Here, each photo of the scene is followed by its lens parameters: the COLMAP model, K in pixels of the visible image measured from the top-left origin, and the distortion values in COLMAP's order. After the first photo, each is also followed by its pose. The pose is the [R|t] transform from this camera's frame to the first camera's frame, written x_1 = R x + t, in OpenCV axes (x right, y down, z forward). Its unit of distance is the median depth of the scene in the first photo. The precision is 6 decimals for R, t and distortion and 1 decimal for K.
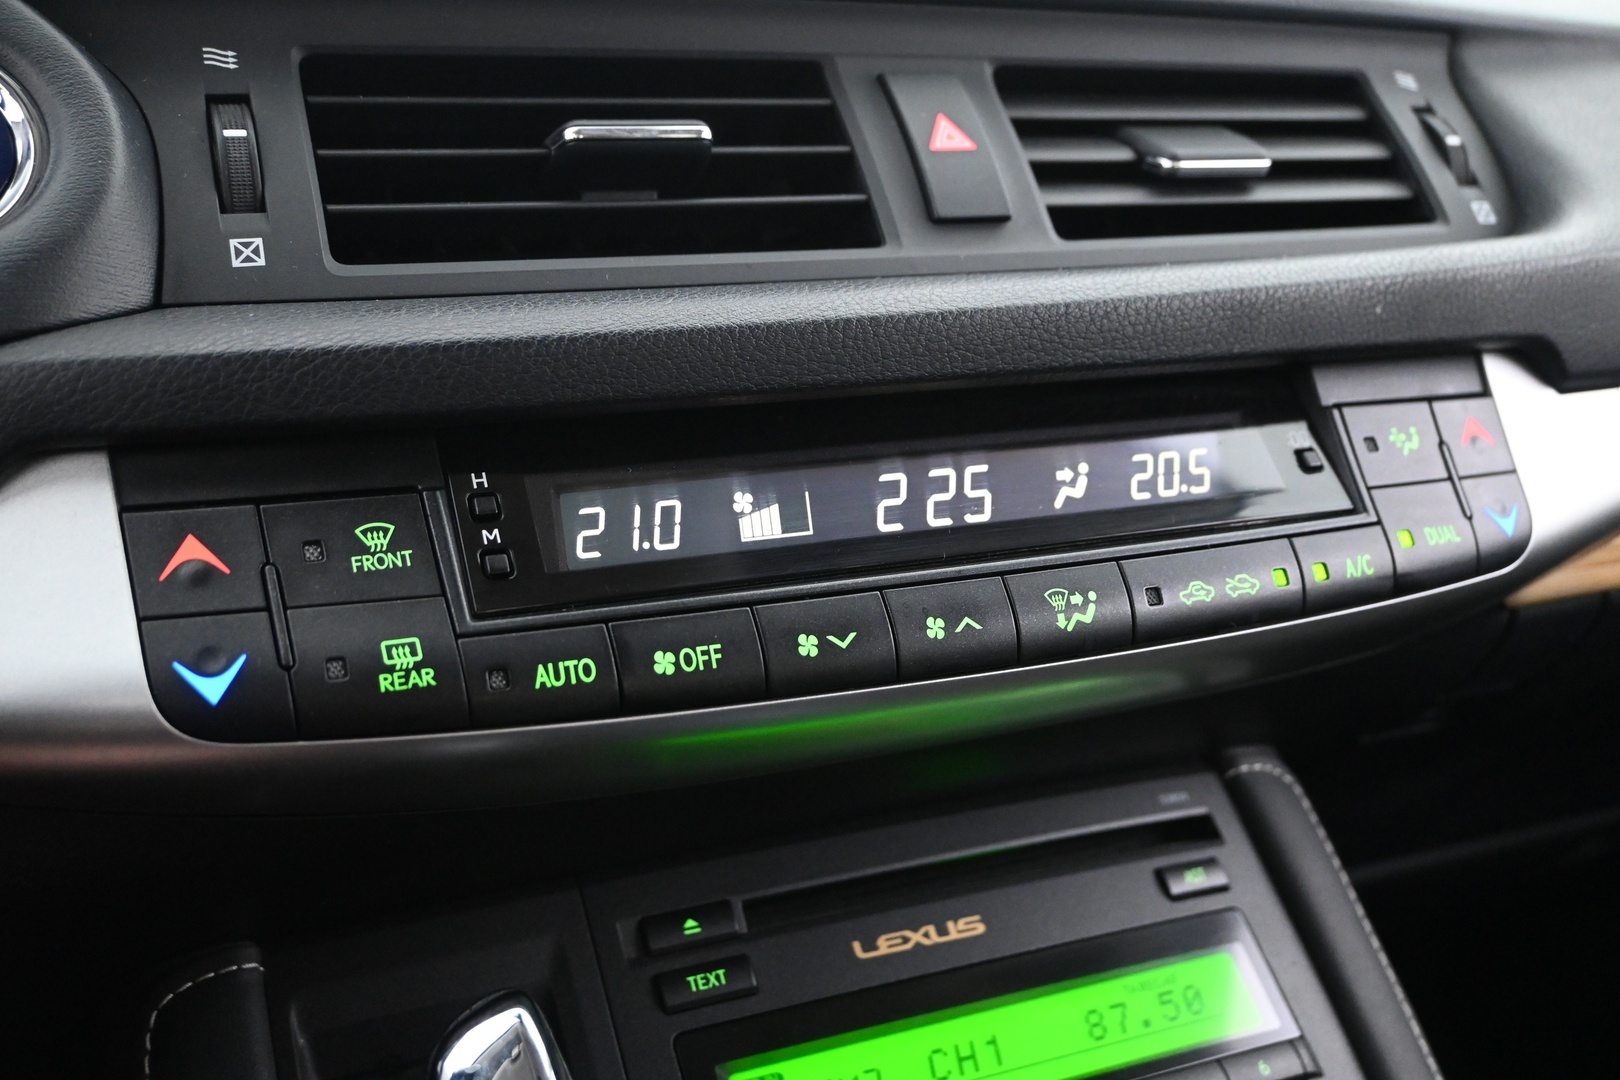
lens RADIAL K [[1549.1, 0, 810.0], [0, 1549.1, 540.0], [0, 0, 1]] dist [0.004311, 0.007309]
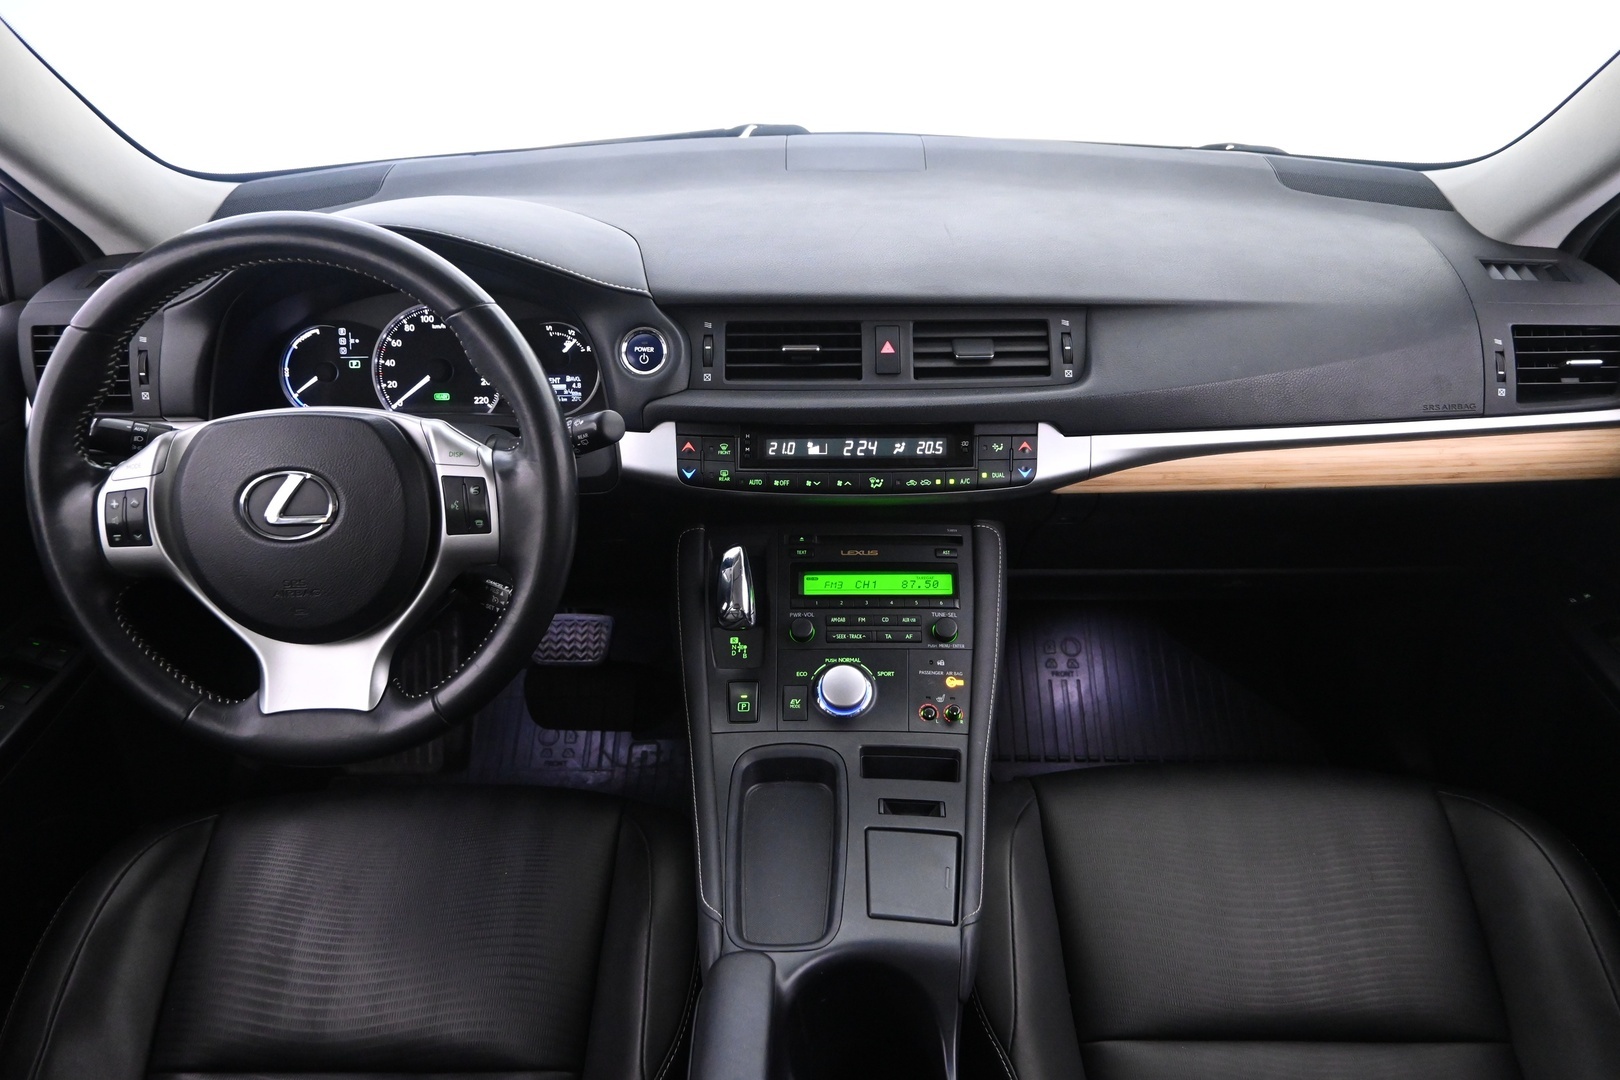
lens RADIAL K [[1101.9, 0, 810.0], [0, 1101.9, 540.0], [0, 0, 1]] dist [0.001162, 0.000444]
pose [[0.920704, 0.184686, -0.343795, 1.080691], [-0.094481, 0.960214, 0.262797, -0.588126], [0.378652, -0.209476, 0.901522, -1.842476]]
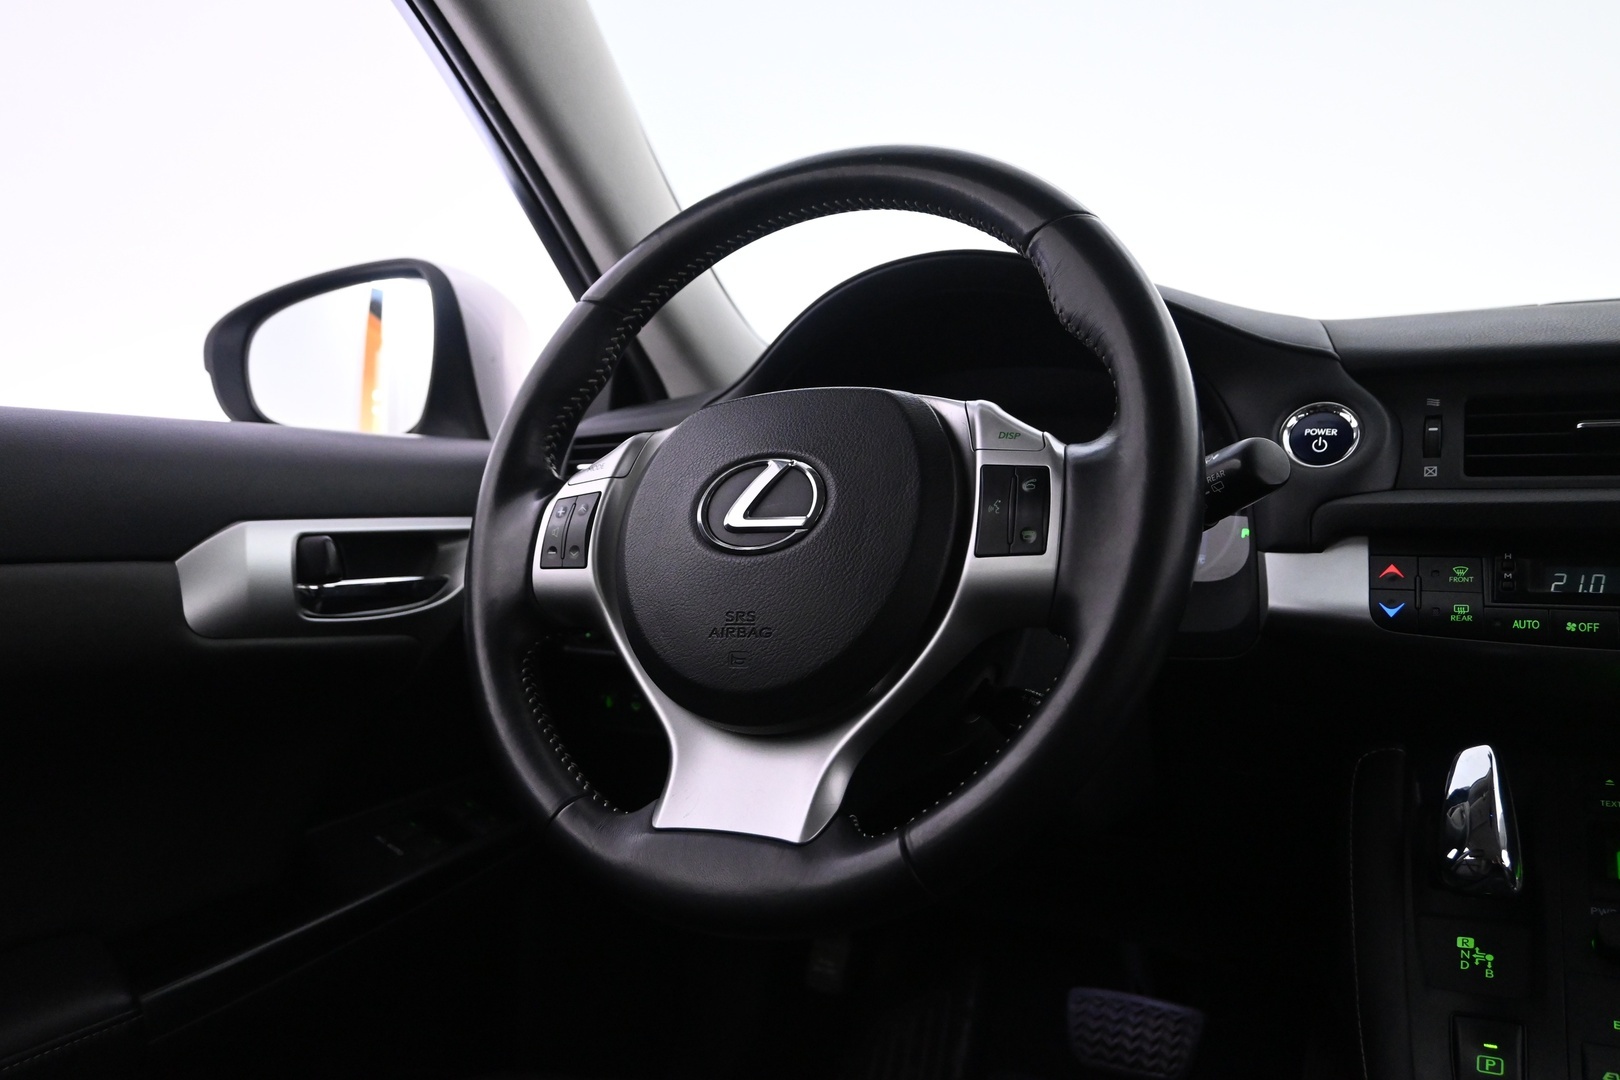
lens RADIAL K [[1233.2, 0, 810.0], [0, 1233.2, 540.0], [0, 0, 1]] dist [-0.007416, -0.000070]
pose [[0.621107, 0.040360, -0.782686, 0.639052], [-0.179402, 0.979478, -0.091858, 0.317864], [0.762916, 0.197469, 0.615601, -1.107711]]
